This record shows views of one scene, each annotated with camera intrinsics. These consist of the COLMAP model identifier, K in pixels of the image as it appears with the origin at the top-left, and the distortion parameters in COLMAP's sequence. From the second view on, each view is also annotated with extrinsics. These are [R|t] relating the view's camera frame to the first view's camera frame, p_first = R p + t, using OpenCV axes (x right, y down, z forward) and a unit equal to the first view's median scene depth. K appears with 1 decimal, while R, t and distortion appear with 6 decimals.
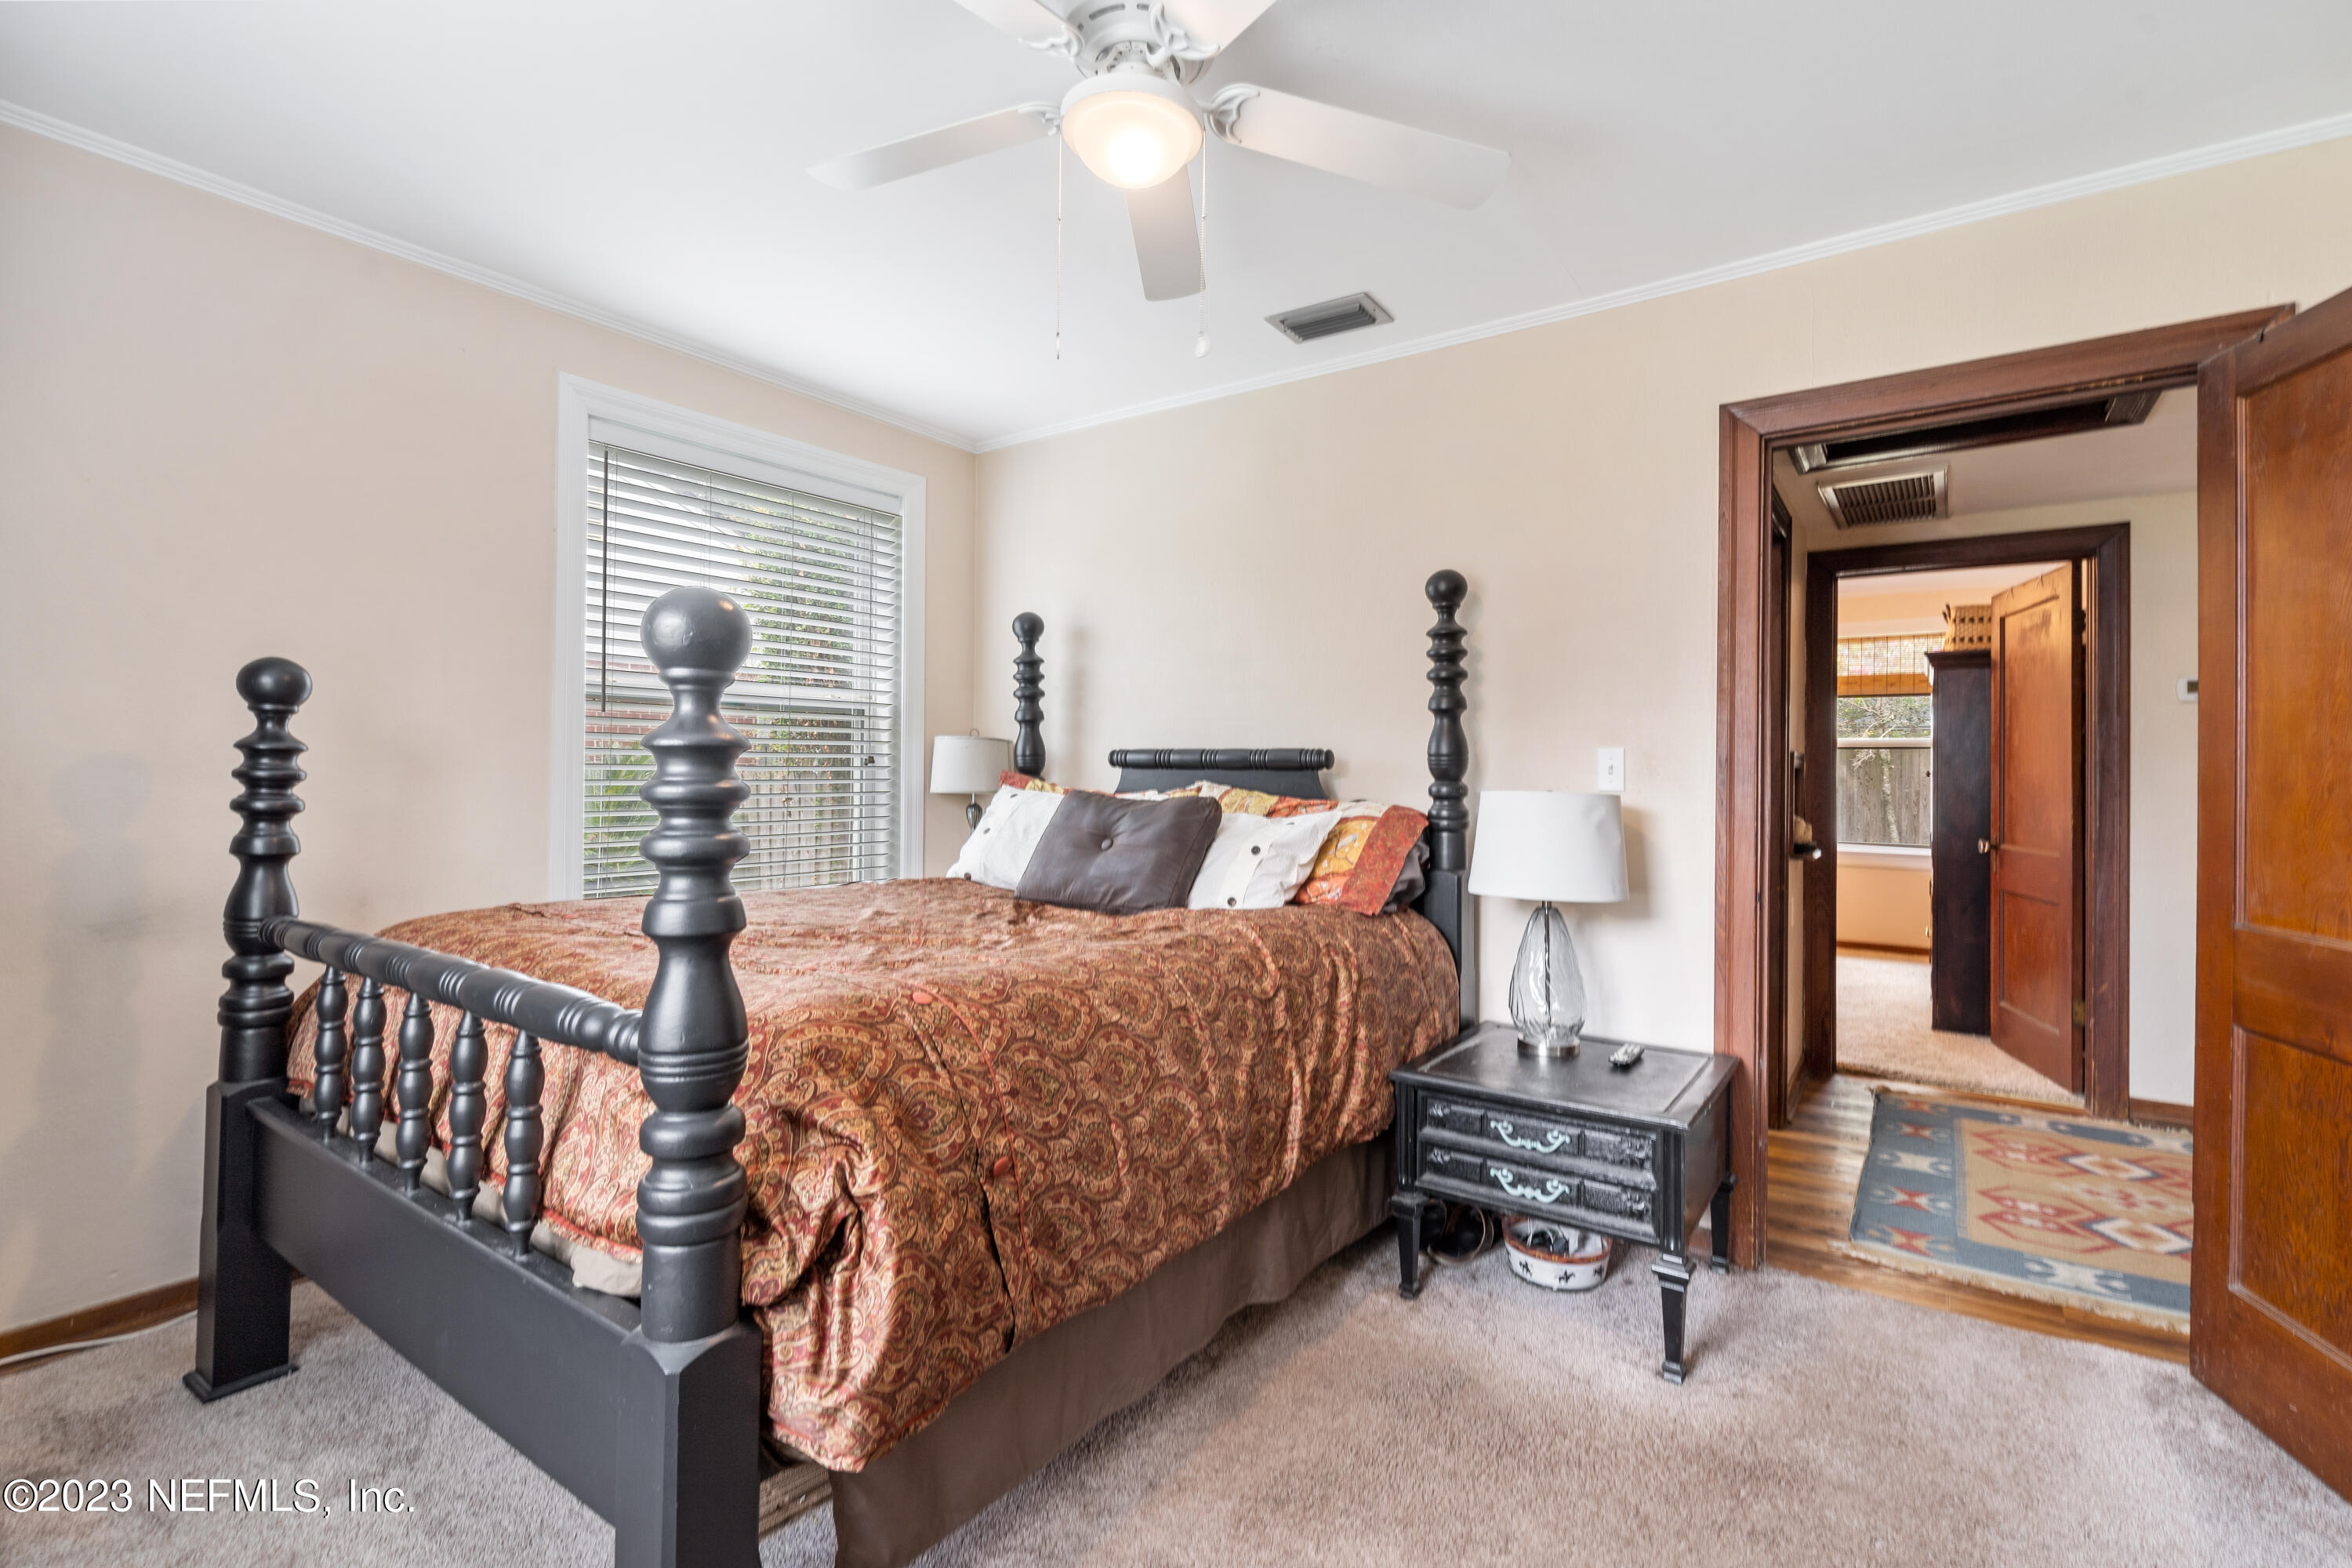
lens RADIAL K [[1084.9, 0, 1190.9], [0, 1084.9, 767.0], [0, 0, 1]] dist [0.000617, 0.000405]
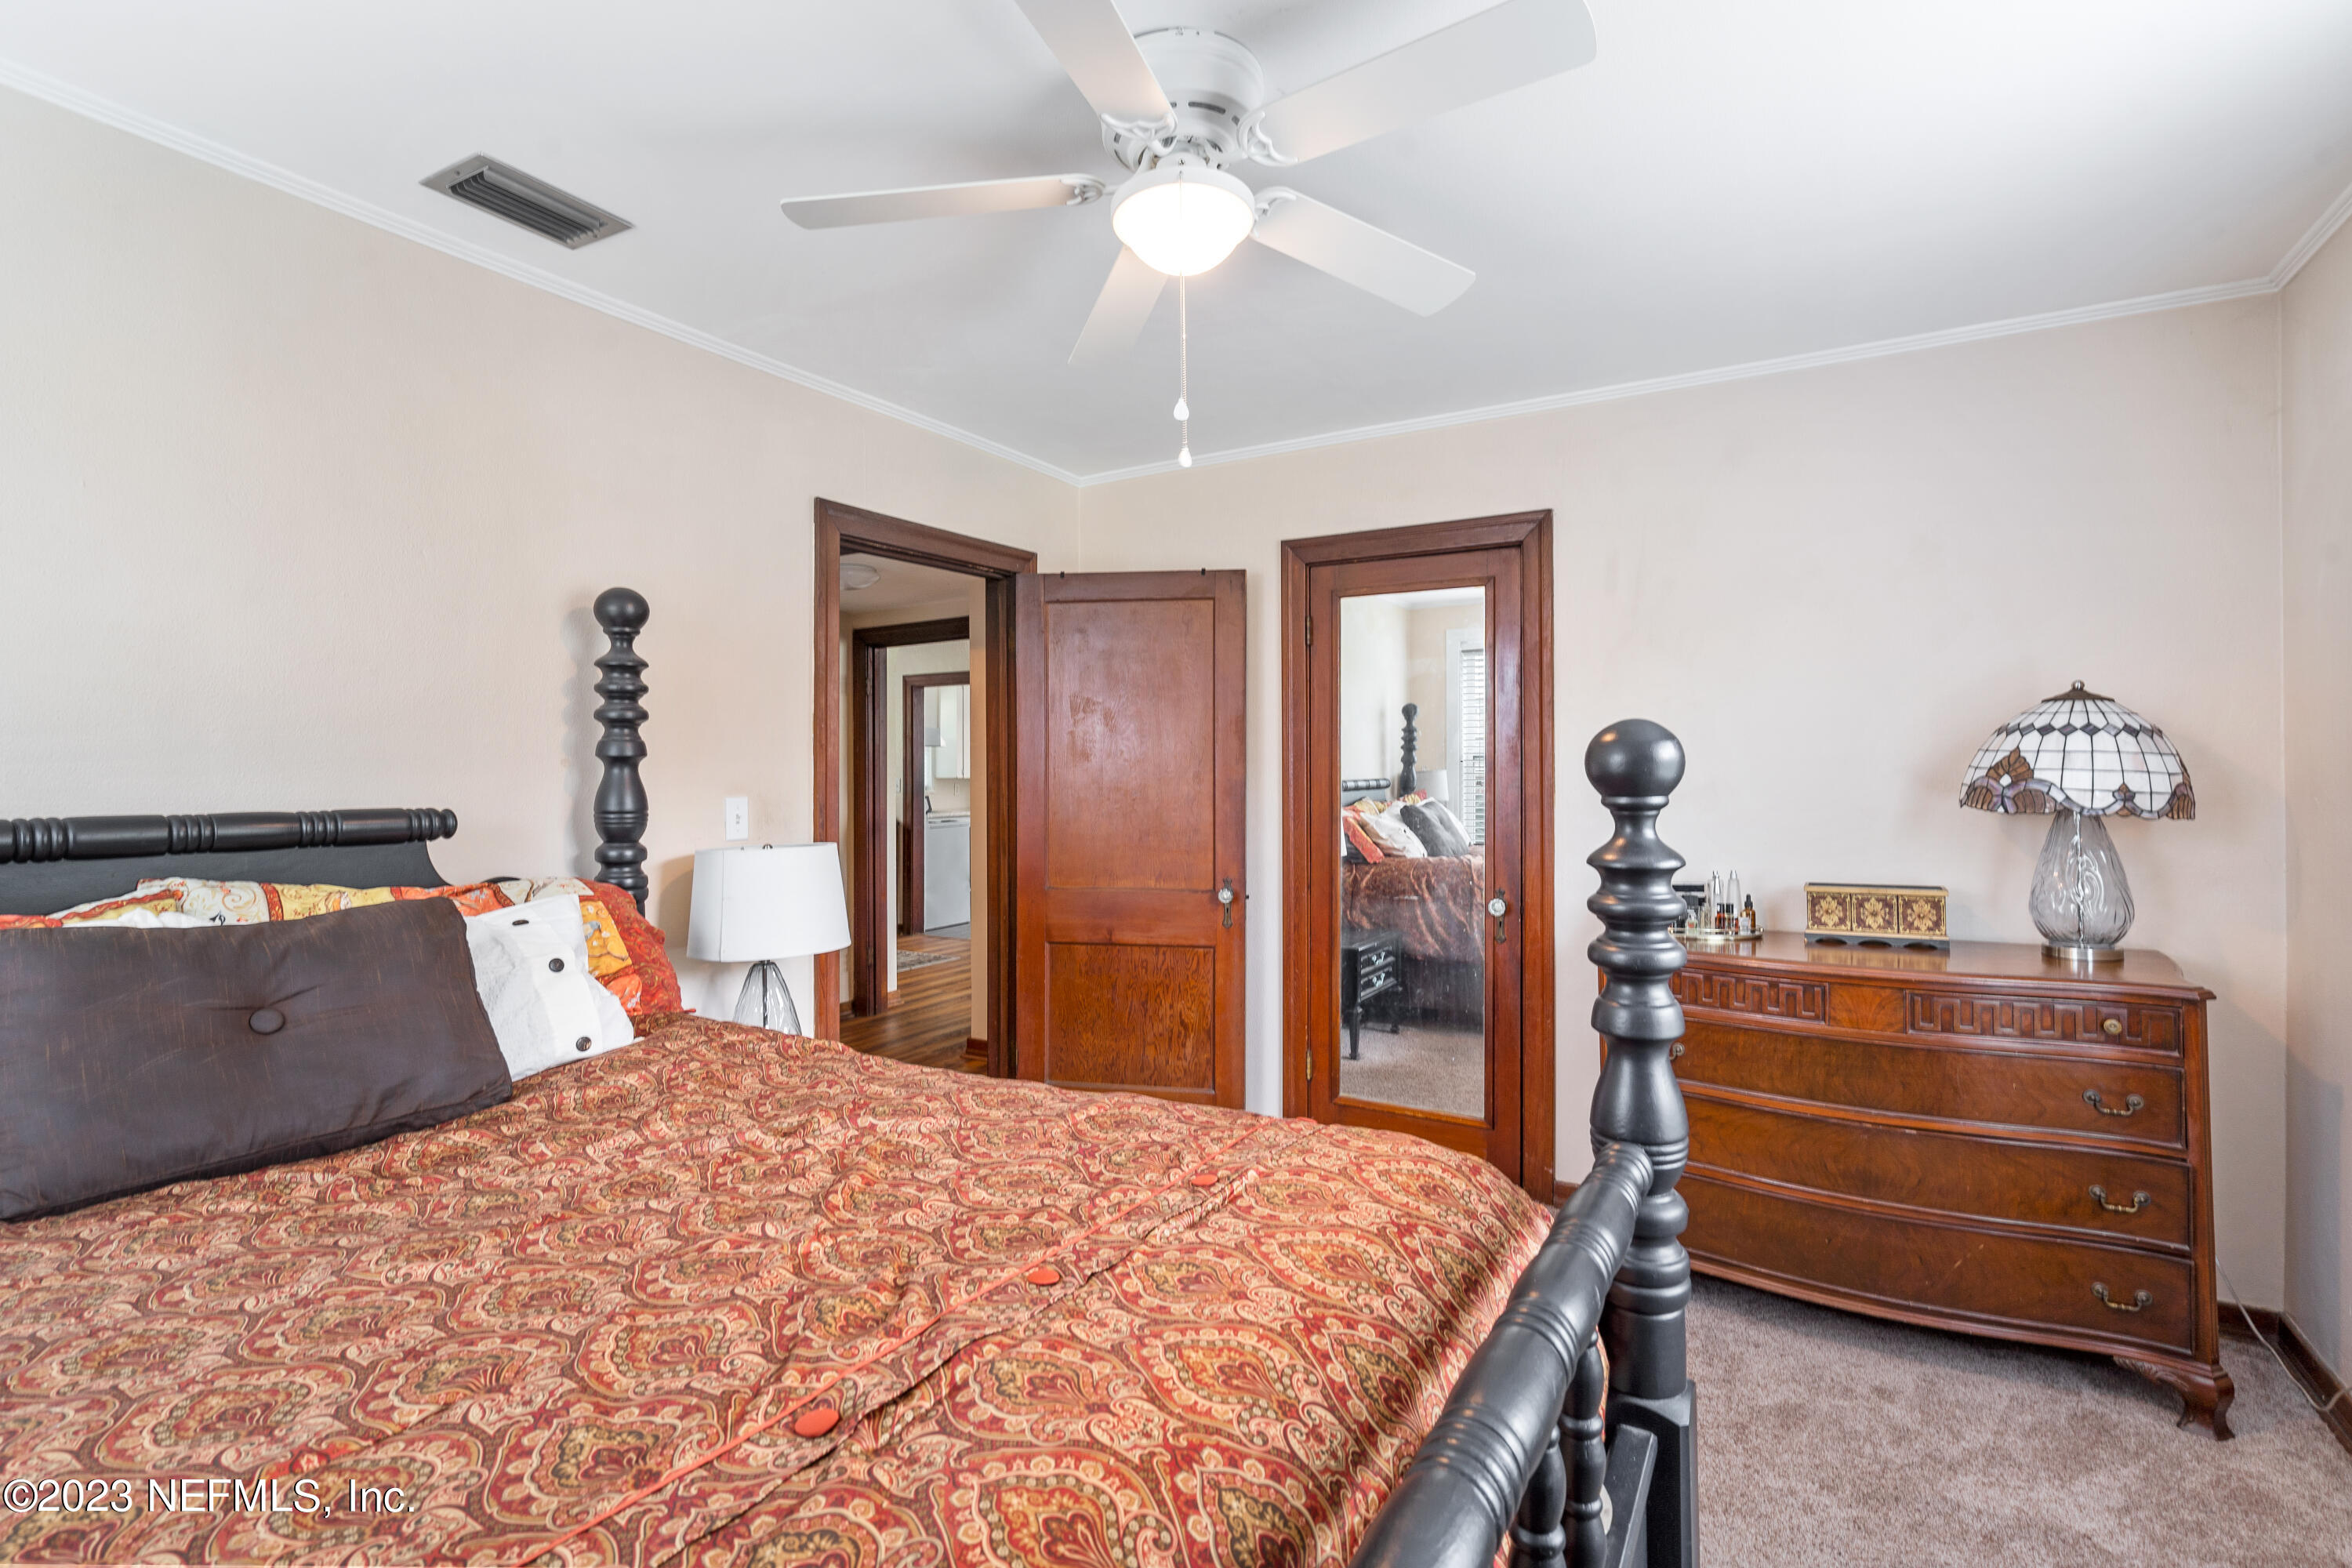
lens RADIAL K [[1084.9, 0, 1190.9], [0, 1084.9, 767.0], [0, 0, 1]] dist [0.000617, 0.000405]
pose [[-0.109113, -0.005790, 0.994013, -0.646073], [-0.007054, 0.999962, 0.005050, -0.053547], [-0.994004, -0.006461, -0.109149, 0.666498]]
